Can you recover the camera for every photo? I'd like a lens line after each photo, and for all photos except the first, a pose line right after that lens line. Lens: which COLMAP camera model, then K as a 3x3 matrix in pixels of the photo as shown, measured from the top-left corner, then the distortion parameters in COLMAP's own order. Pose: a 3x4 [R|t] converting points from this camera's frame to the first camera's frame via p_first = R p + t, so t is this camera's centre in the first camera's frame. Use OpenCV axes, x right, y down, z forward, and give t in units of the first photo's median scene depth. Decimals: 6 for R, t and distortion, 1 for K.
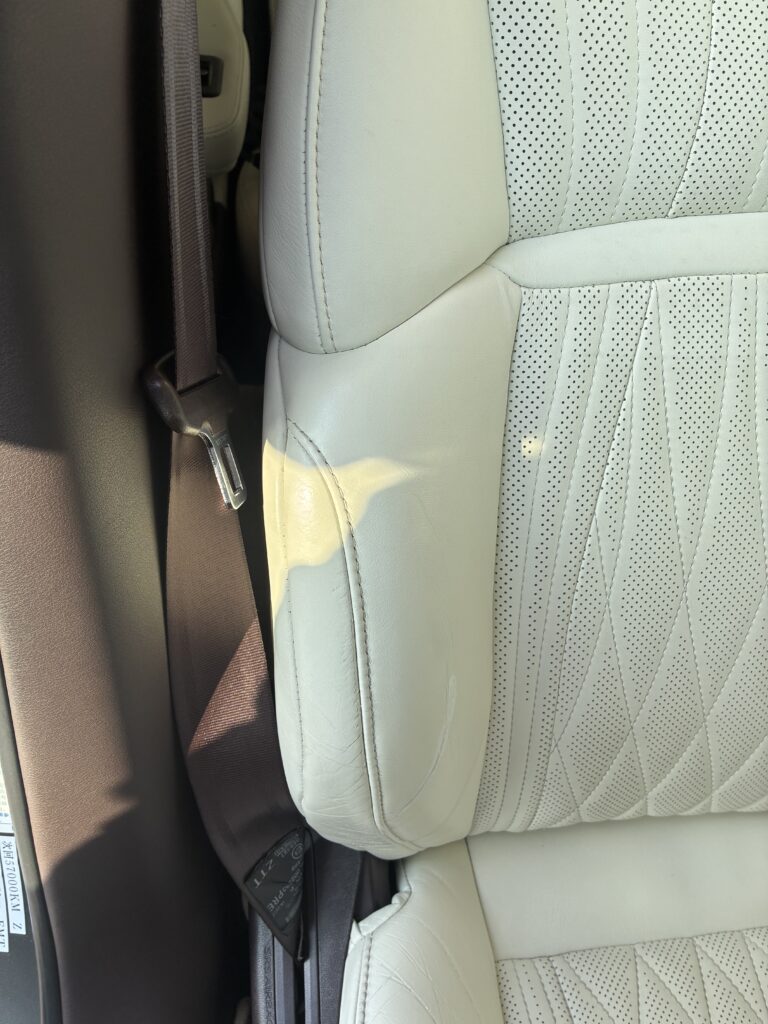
lens RADIAL K [[781.9, 0, 378.5], [0, 781.9, 511.4], [0, 0, 1]] dist [0.040279, -0.053715]
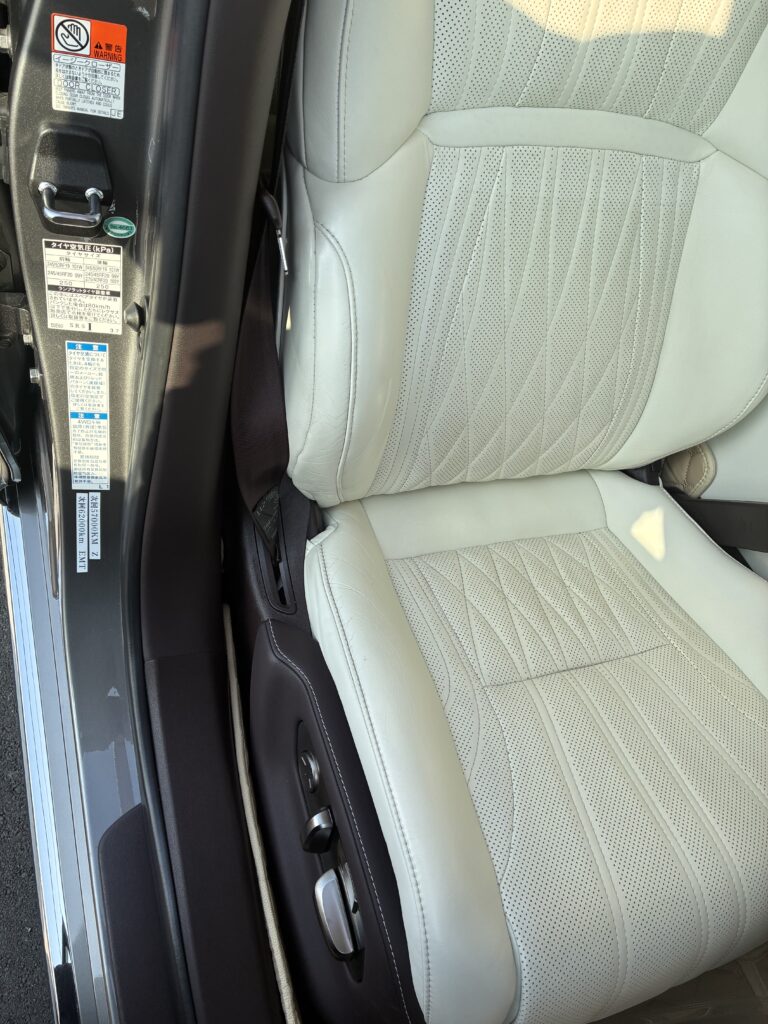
lens RADIAL K [[767.4, 0, 384.0], [0, 767.4, 512.0], [0, 0, 1]] dist [0.024820, 0.004327]
pose [[0.953967, -0.048125, 0.296024, -0.369959], [-0.028342, 0.968158, 0.248730, 0.054192], [-0.298568, -0.245671, 0.922227, -0.562956]]
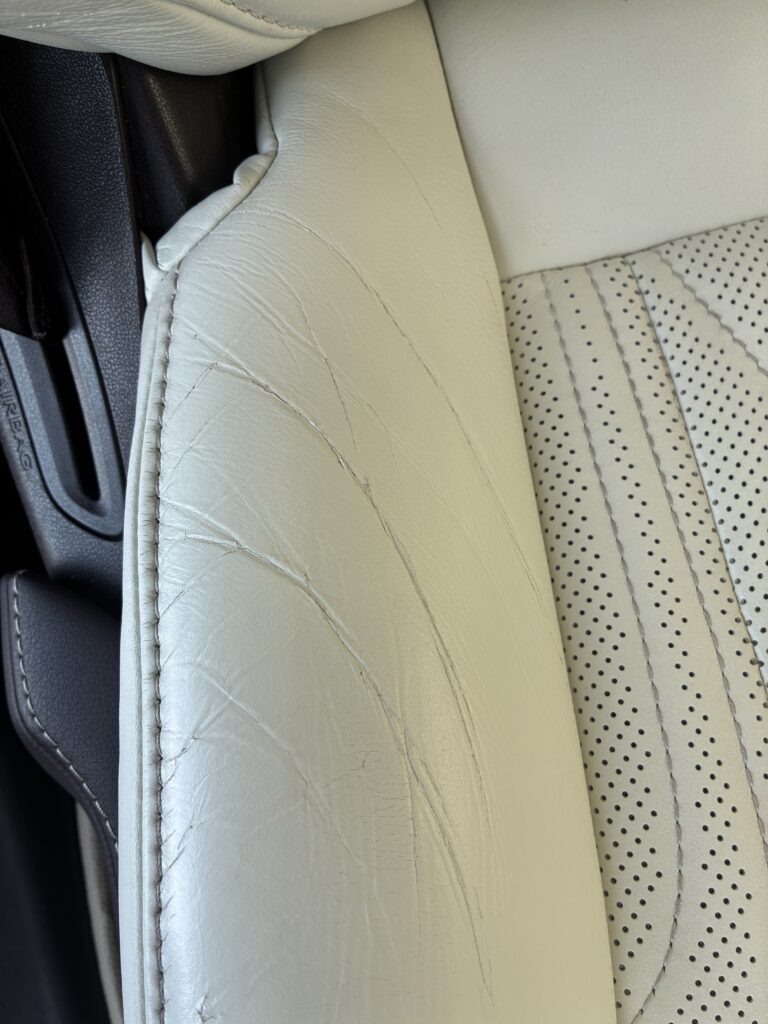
lens RADIAL K [[799.2, 0, 384.0], [0, 799.2, 512.0], [0, 0, 1]] dist [-0.005303, -0.000291]
pose [[0.990245, -0.091828, -0.104793, 0.125637], [0.139287, 0.672062, 0.727277, 0.344444], [0.003643, -0.734779, 0.678297, 0.640801]]
